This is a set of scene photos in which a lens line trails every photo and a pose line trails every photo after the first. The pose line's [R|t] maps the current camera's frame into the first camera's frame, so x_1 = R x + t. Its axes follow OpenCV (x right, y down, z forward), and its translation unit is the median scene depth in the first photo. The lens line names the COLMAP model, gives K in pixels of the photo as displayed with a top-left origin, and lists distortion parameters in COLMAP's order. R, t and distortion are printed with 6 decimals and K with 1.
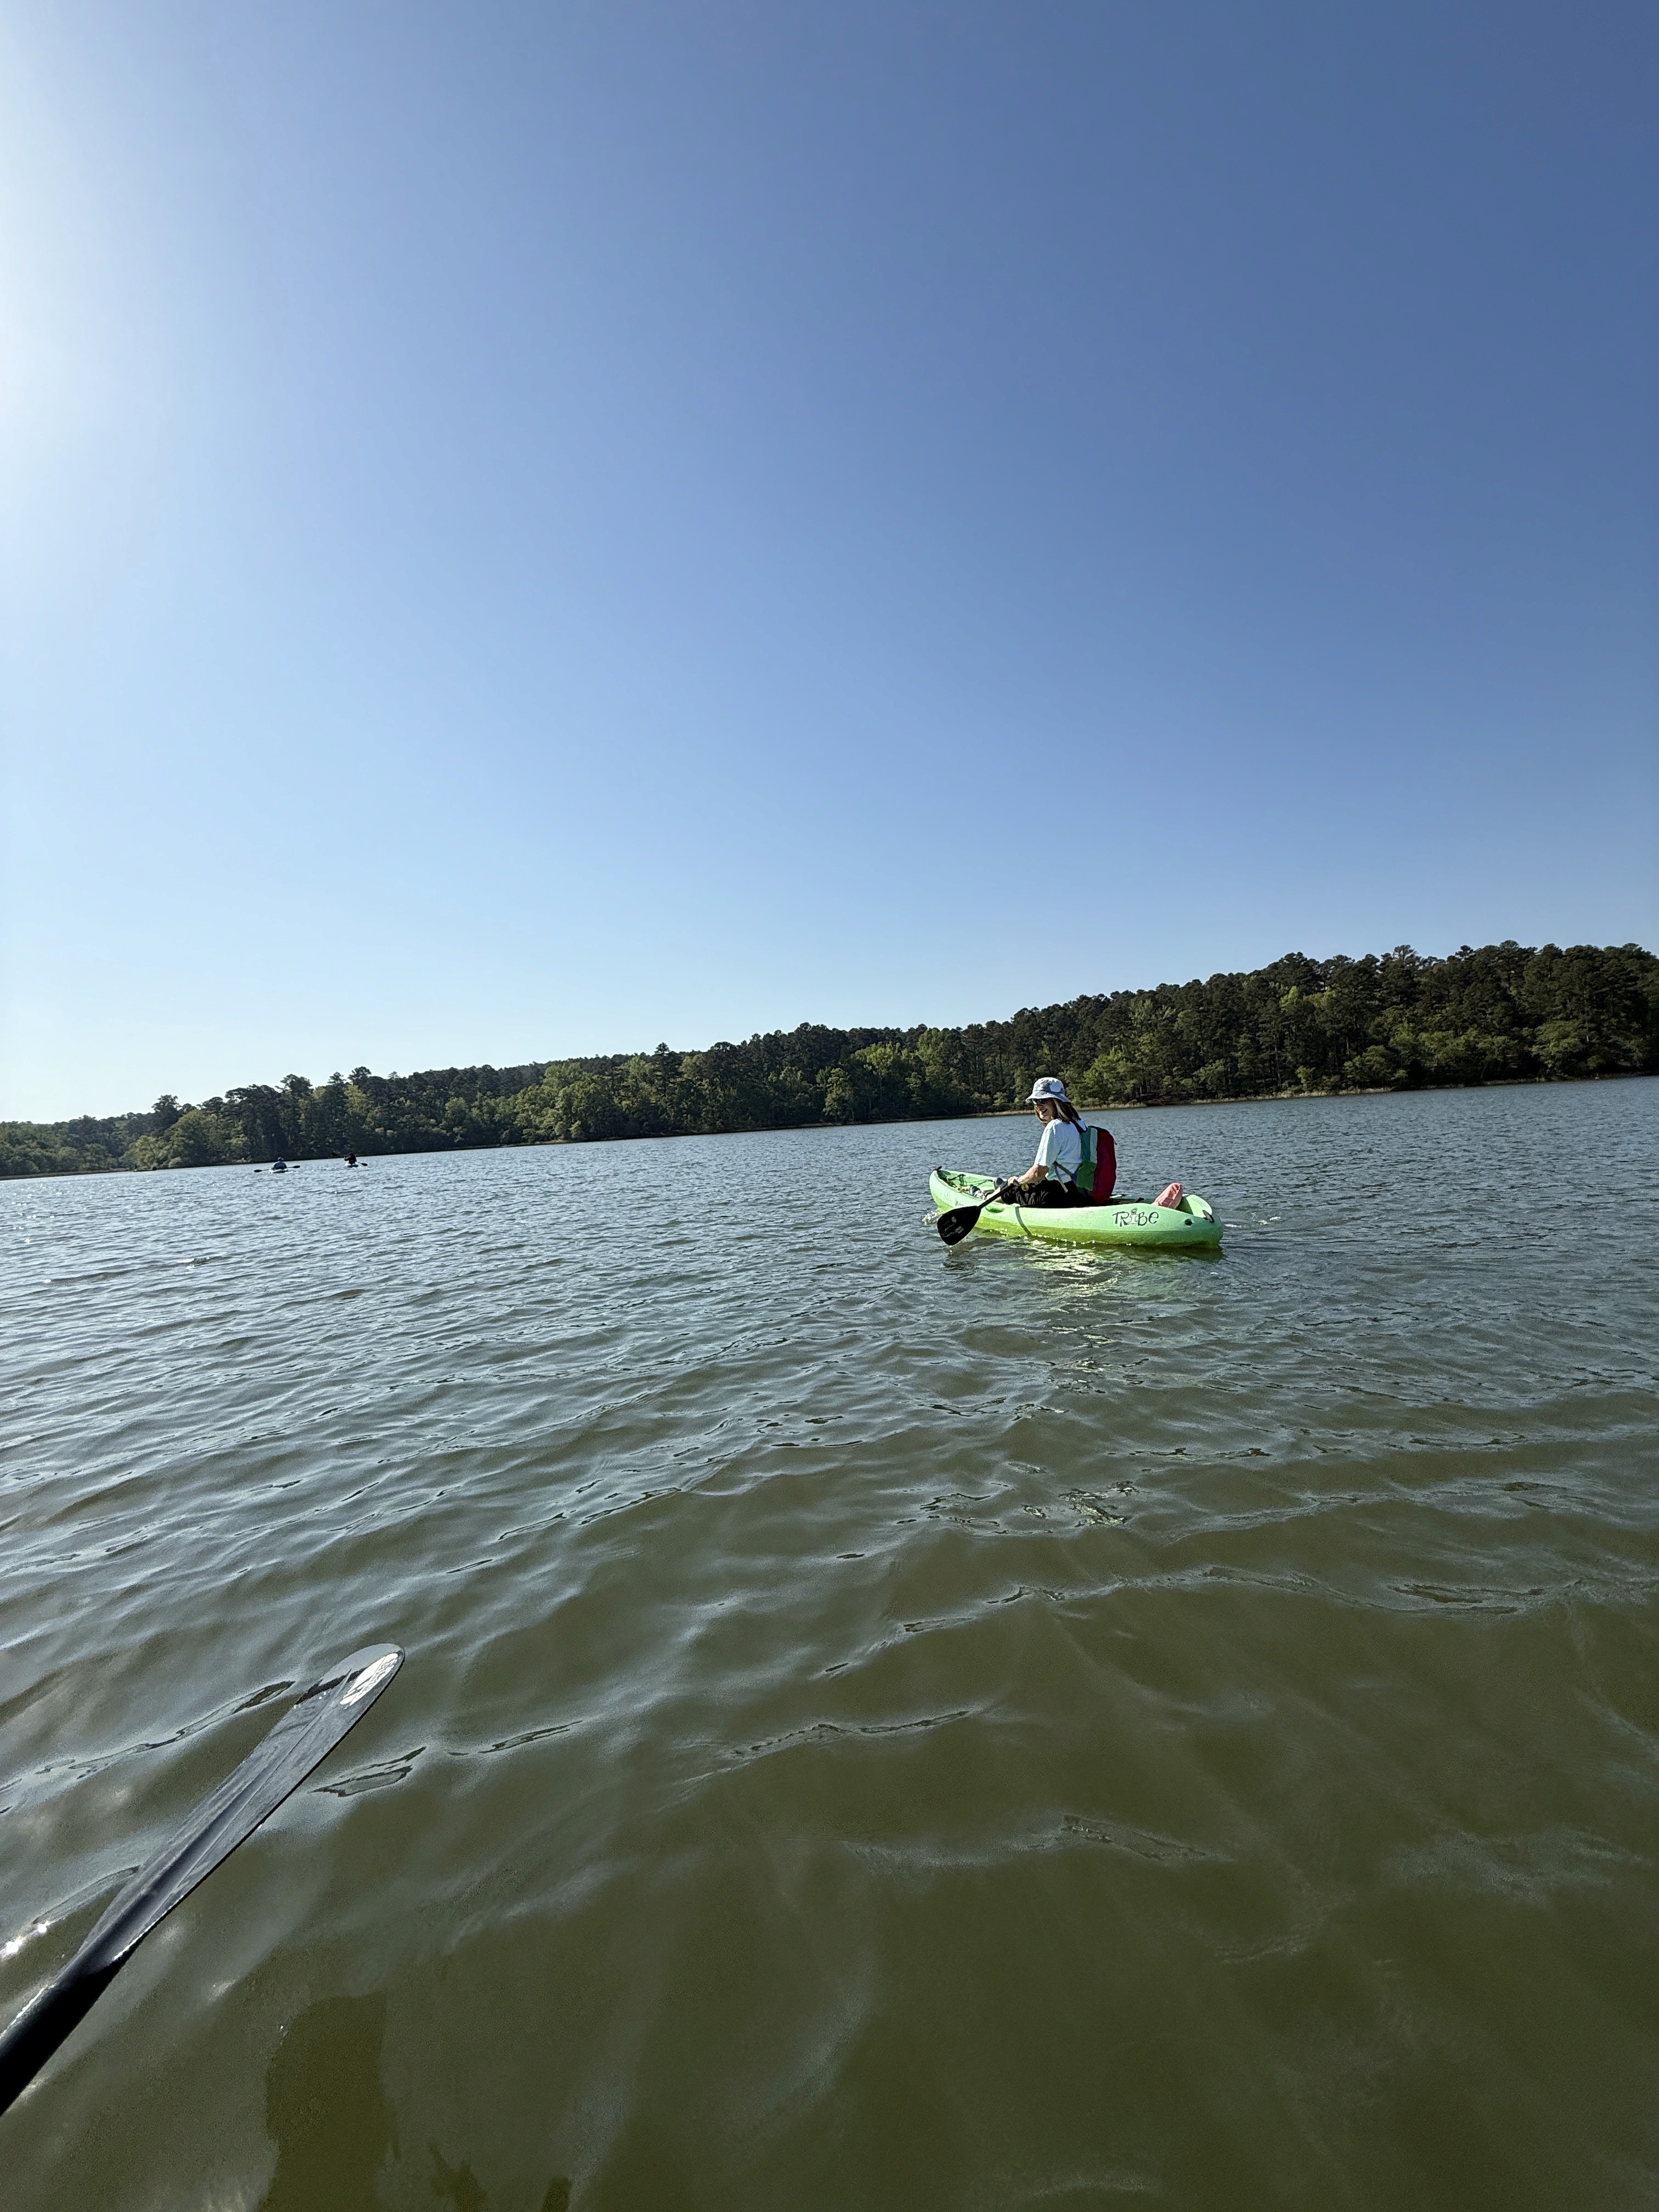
lens RADIAL K [[881.6, 0, 840.1], [0, 881.6, 1103.3], [0, 0, 1]] dist [-0.000808, -0.000256]
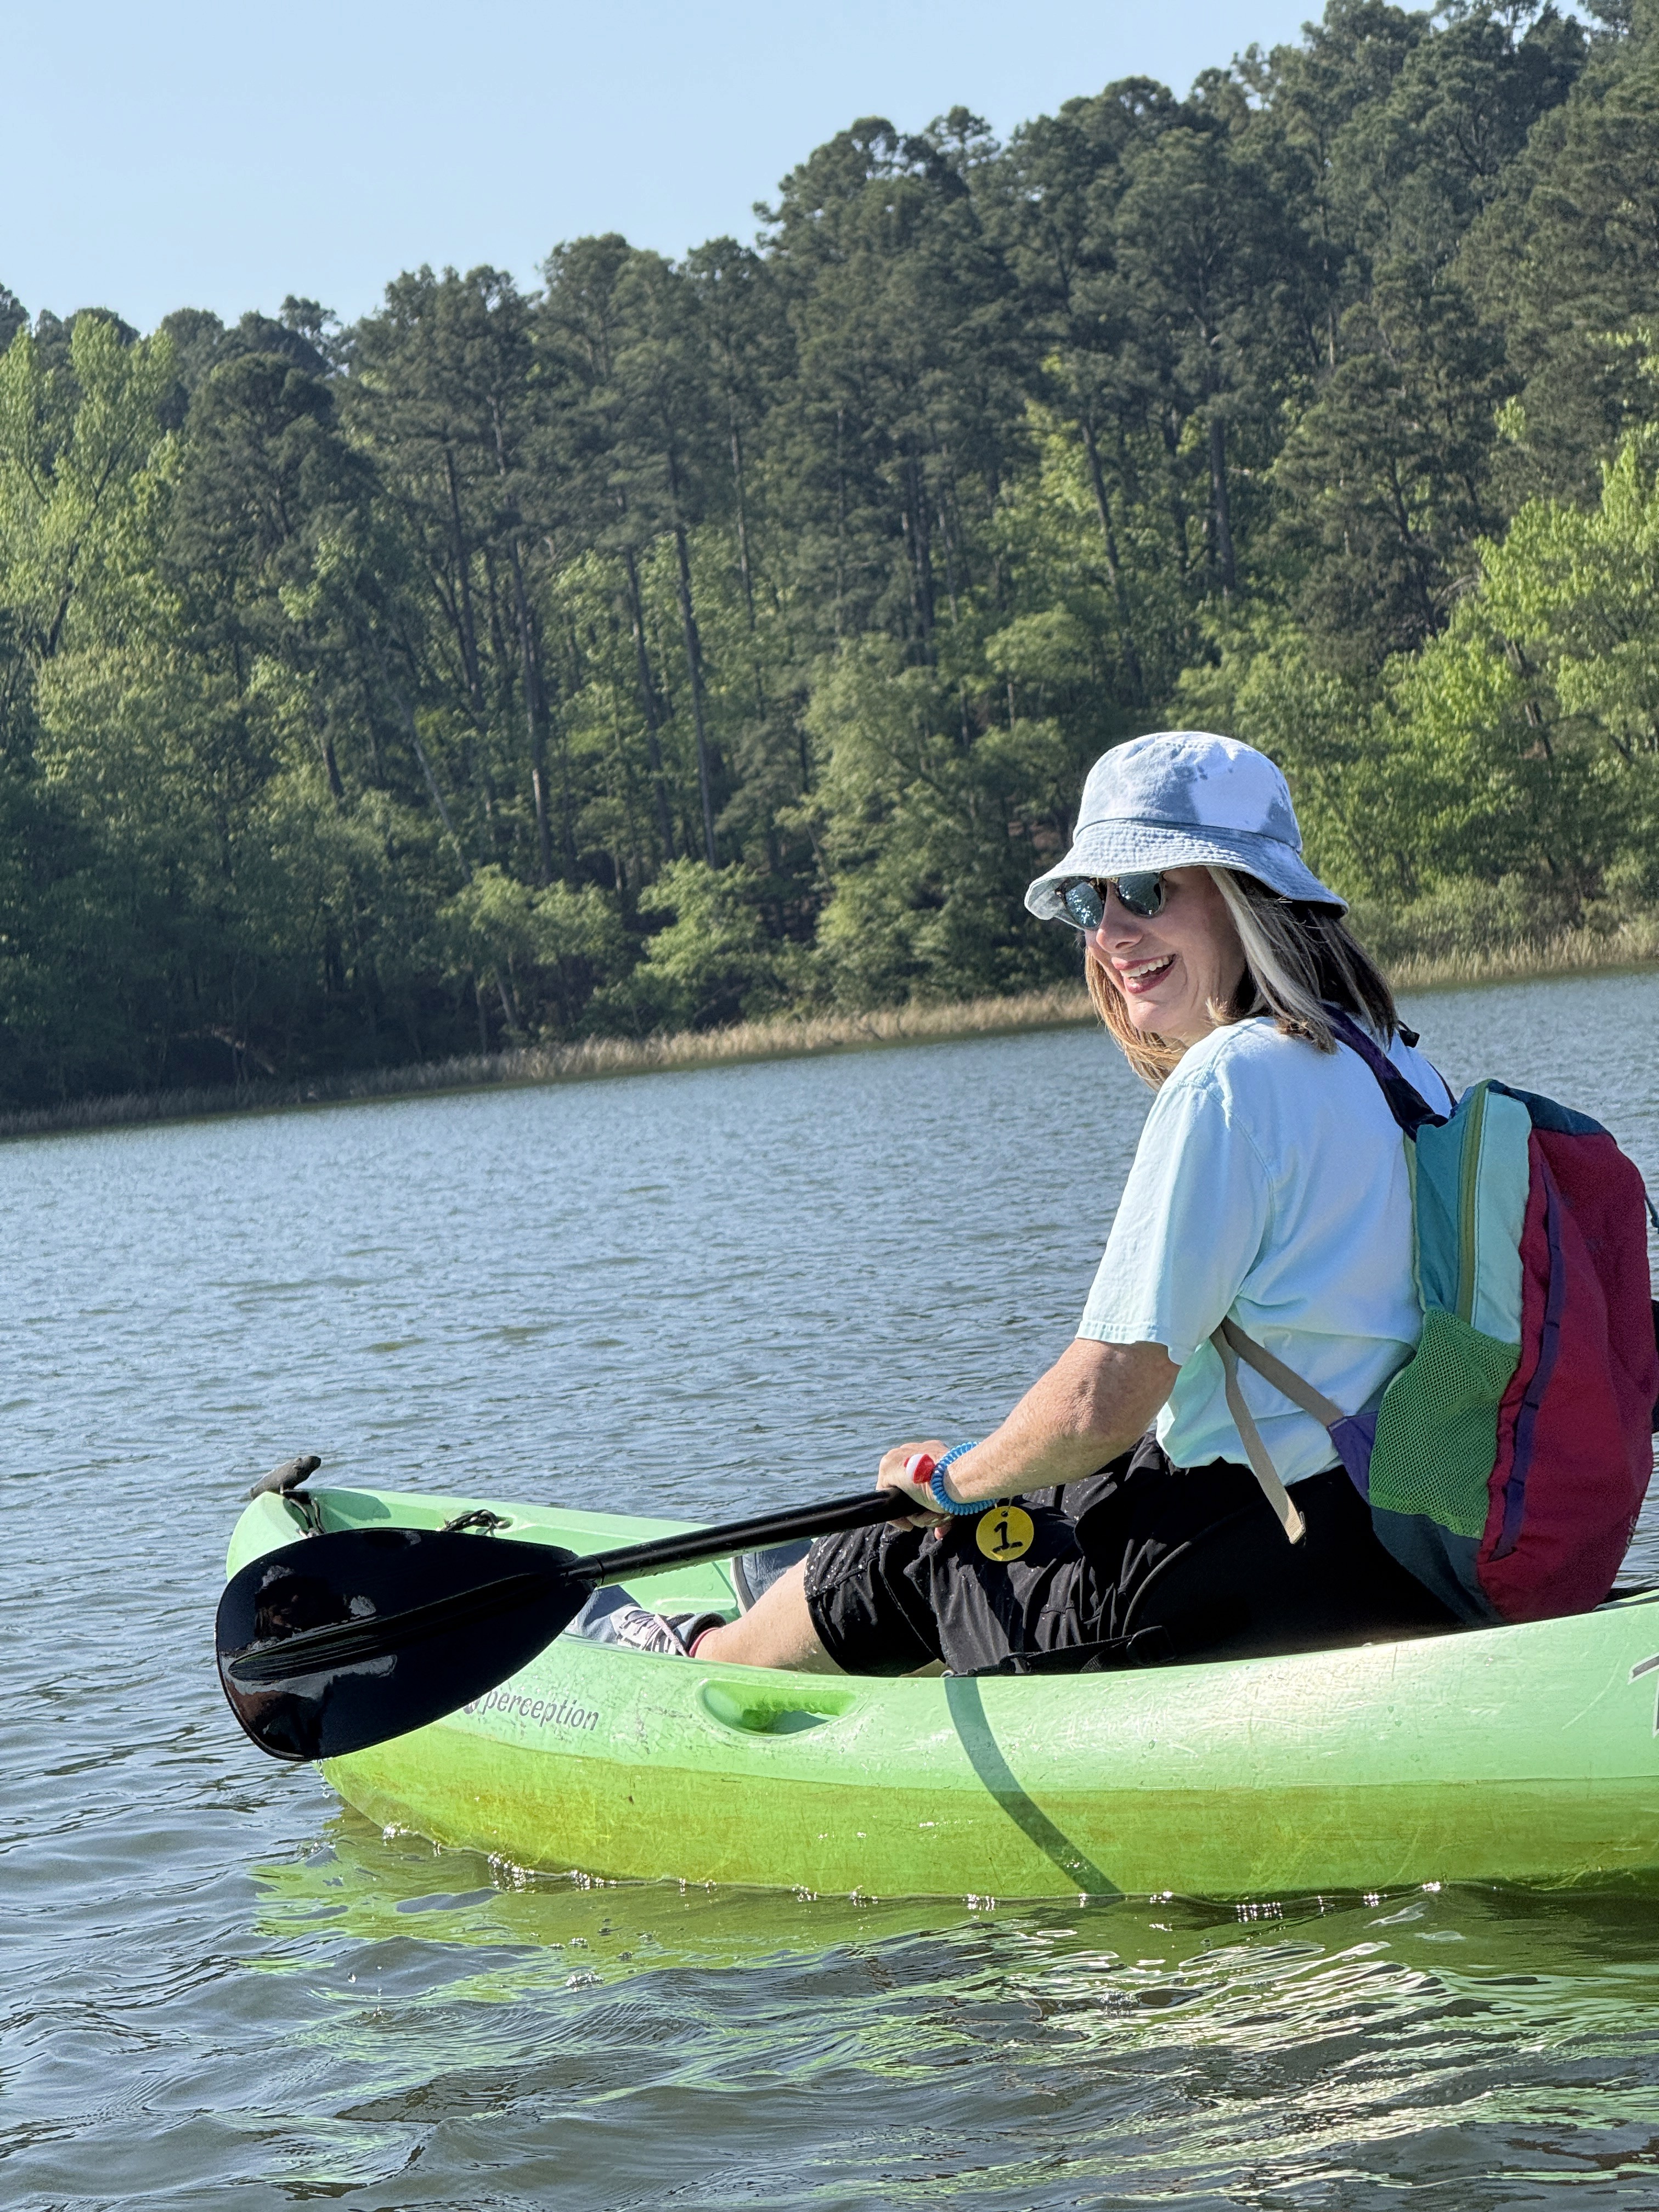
lens RADIAL K [[7832.0, 0, 829.5], [0, 7832.0, 1106.0], [0, 0, 1]] dist [0.211573, 1.322010]
pose [[0.979808, -0.044987, 0.194815, -0.039309], [0.041992, 0.998928, 0.019477, 0.007753], [-0.195483, -0.010903, 0.980647, -0.137293]]
